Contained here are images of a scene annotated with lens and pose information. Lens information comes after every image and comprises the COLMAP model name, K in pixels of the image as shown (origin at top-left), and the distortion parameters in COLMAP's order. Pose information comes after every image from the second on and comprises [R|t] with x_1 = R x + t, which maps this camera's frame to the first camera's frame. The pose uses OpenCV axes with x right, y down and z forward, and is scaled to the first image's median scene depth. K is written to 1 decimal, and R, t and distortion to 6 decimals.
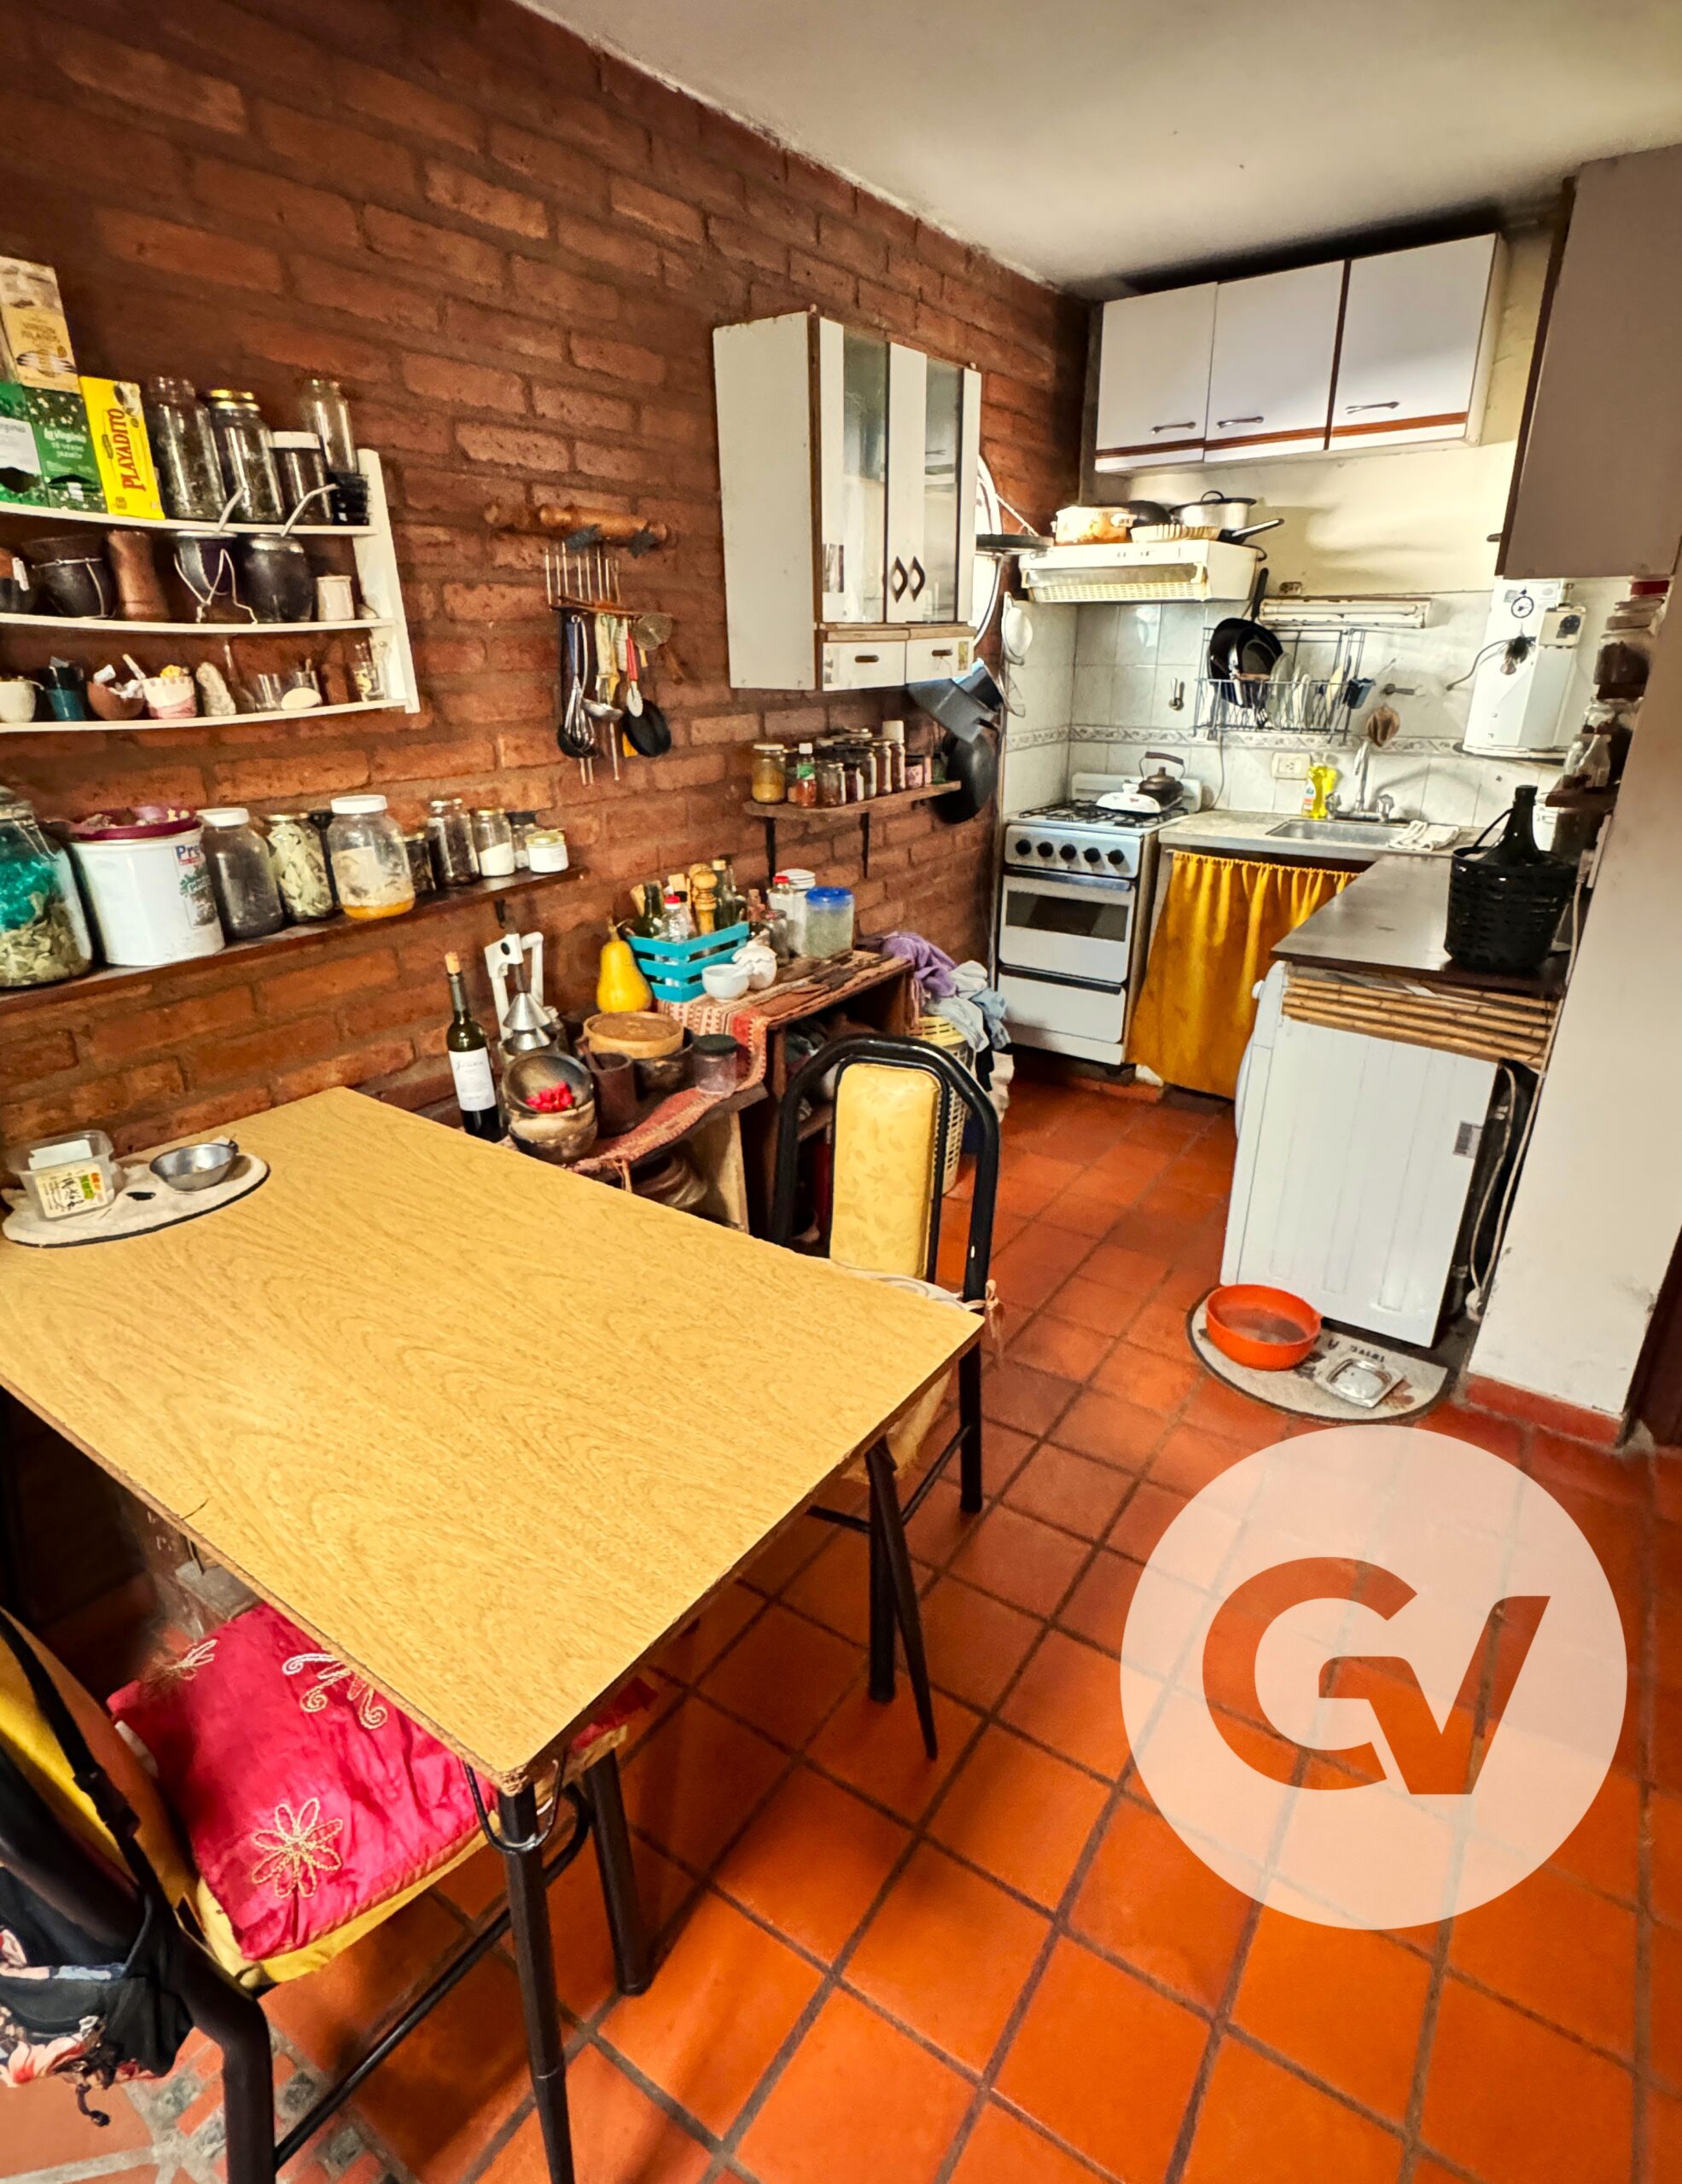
lens RADIAL K [[1115.7, 0, 831.5], [0, 1115.7, 1104.1], [0, 0, 1]] dist [0.002139, -0.000343]
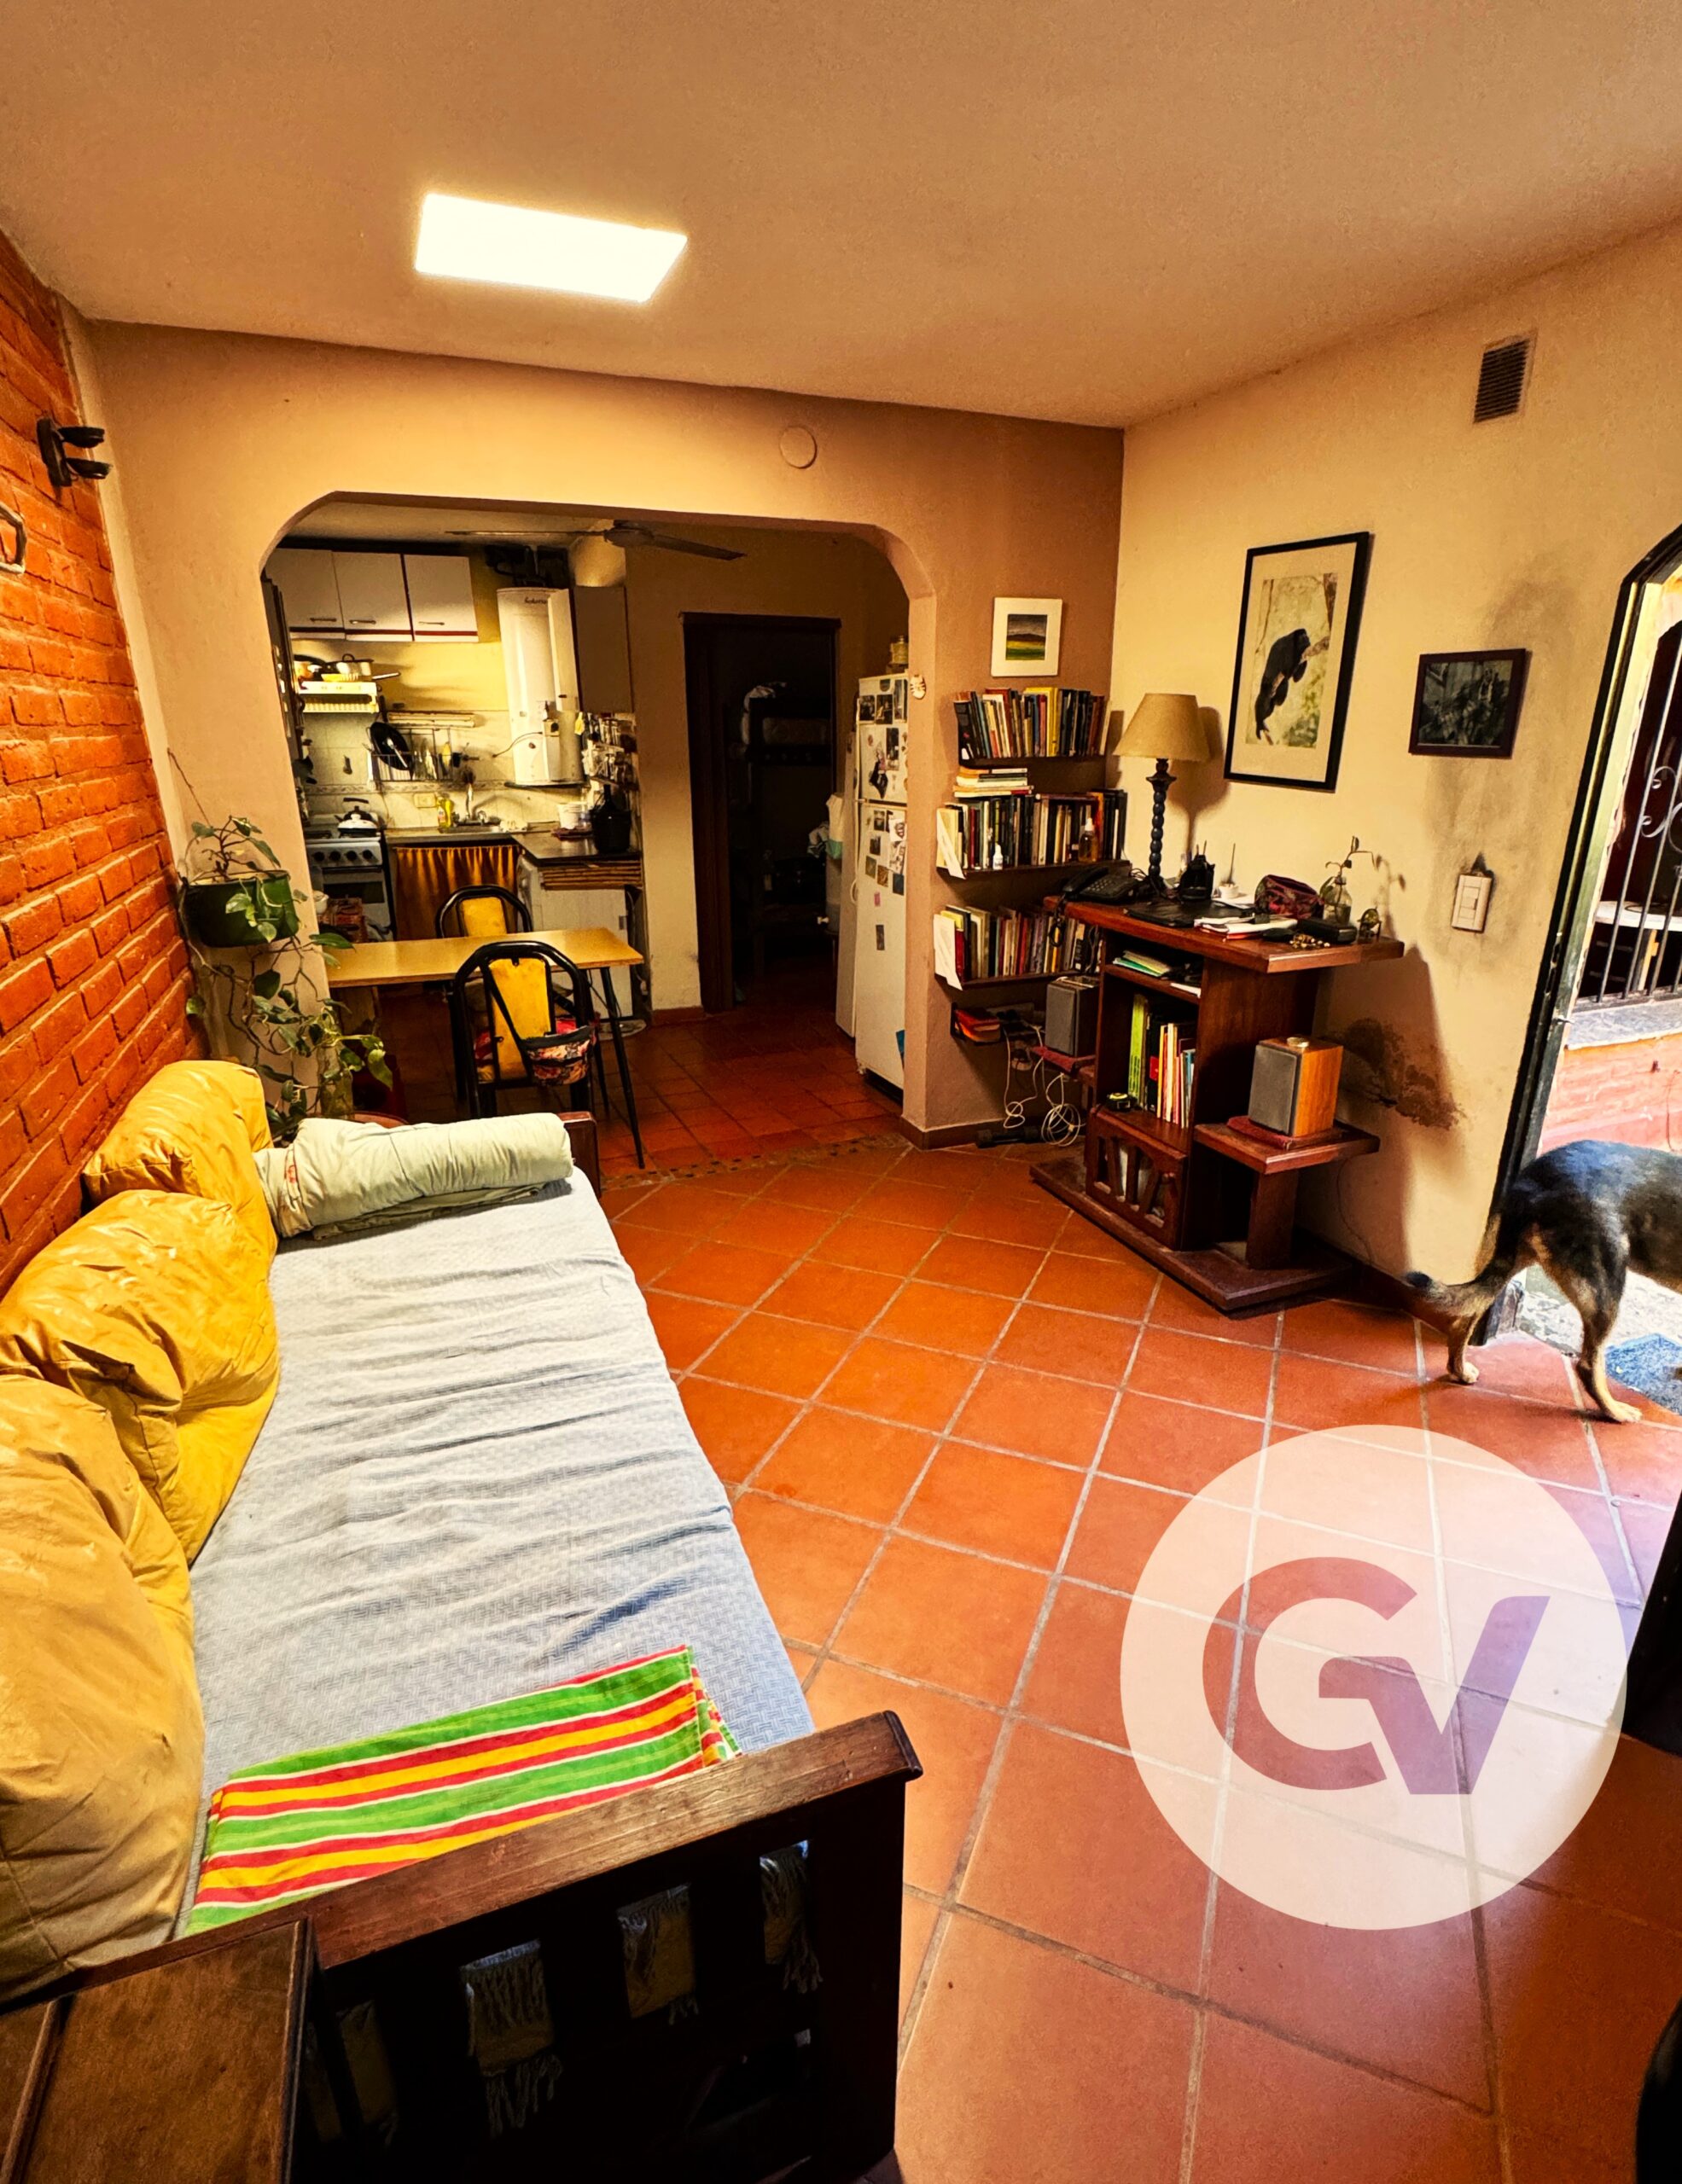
lens RADIAL K [[1115.7, 0, 841.6], [0, 1115.7, 1102.8], [0, 0, 1]] dist [0.002139, -0.000343]
pose [[0.528841, -0.266976, 0.805637, -0.895951], [0.329925, 0.939247, 0.094681, 0.230841], [-0.781969, 0.215729, 0.584795, -0.535769]]
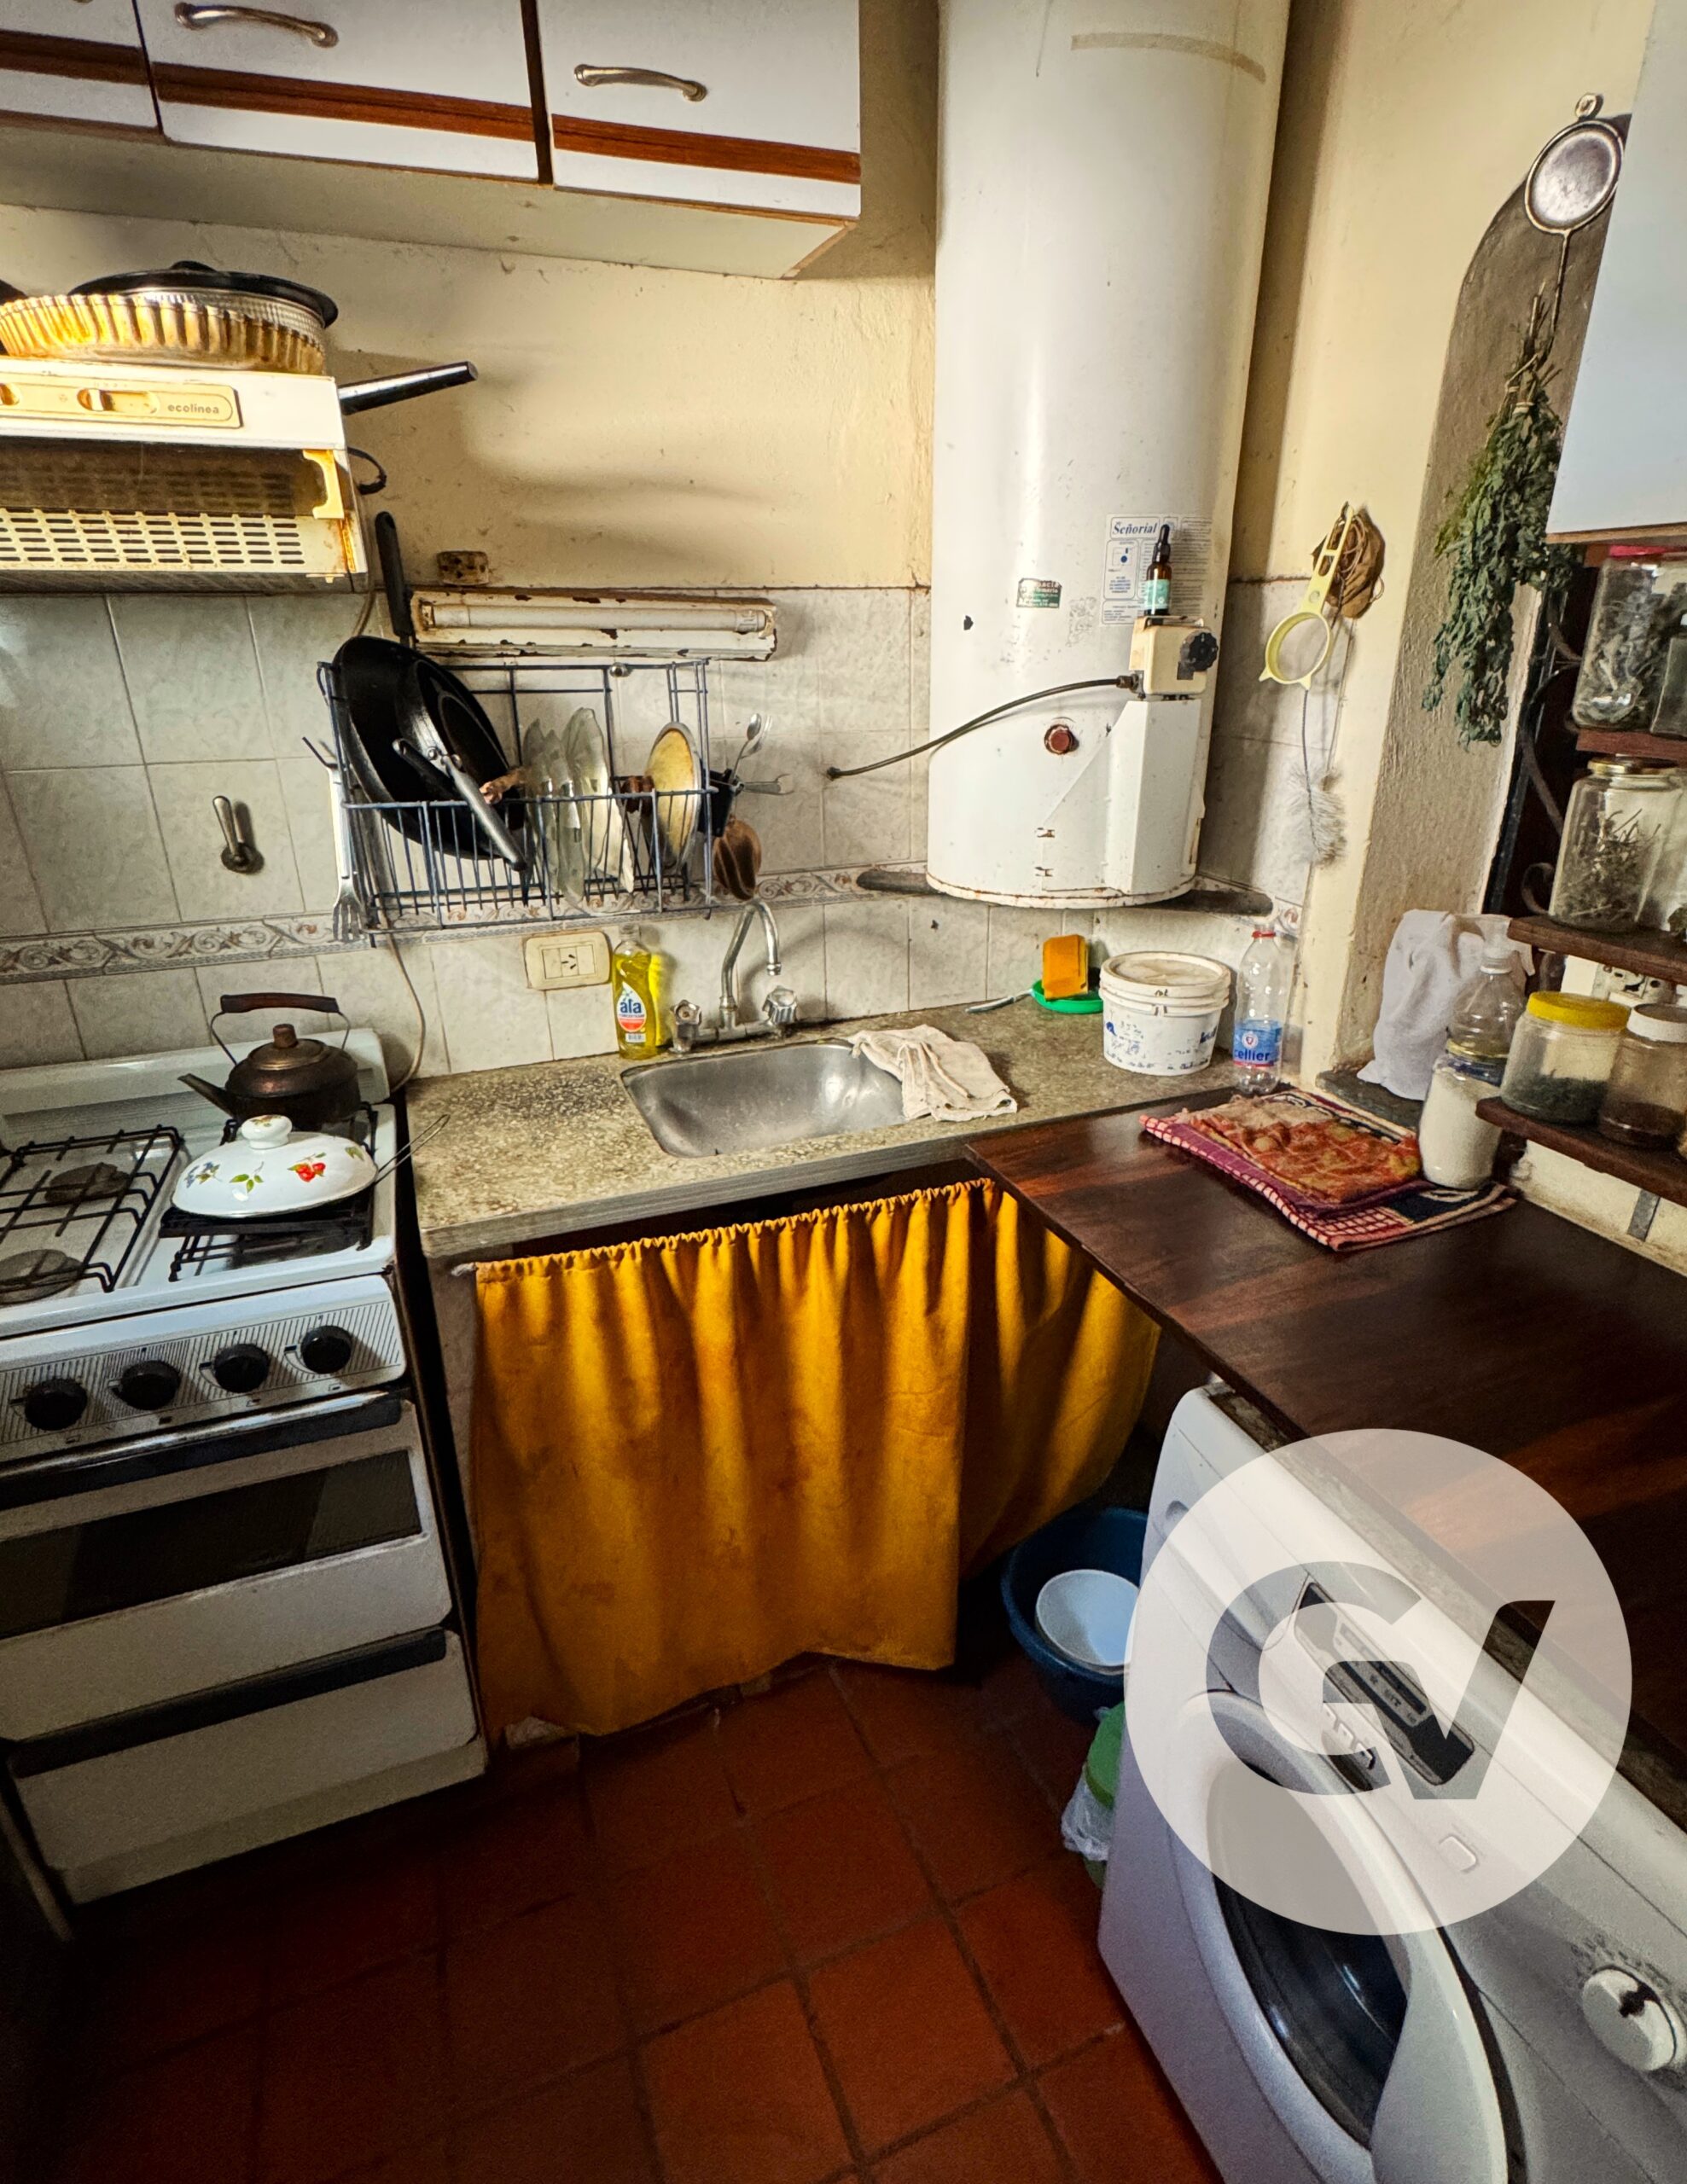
lens RADIAL K [[1115.7, 0, 833.9], [0, 1115.7, 1094.3], [0, 0, 1]] dist [0.002139, -0.000343]
pose [[0.542497, -0.311021, 0.780361, 0.105717], [0.335182, 0.931930, 0.138416, -0.298734], [-0.770292, 0.186473, 0.609818, 0.695827]]
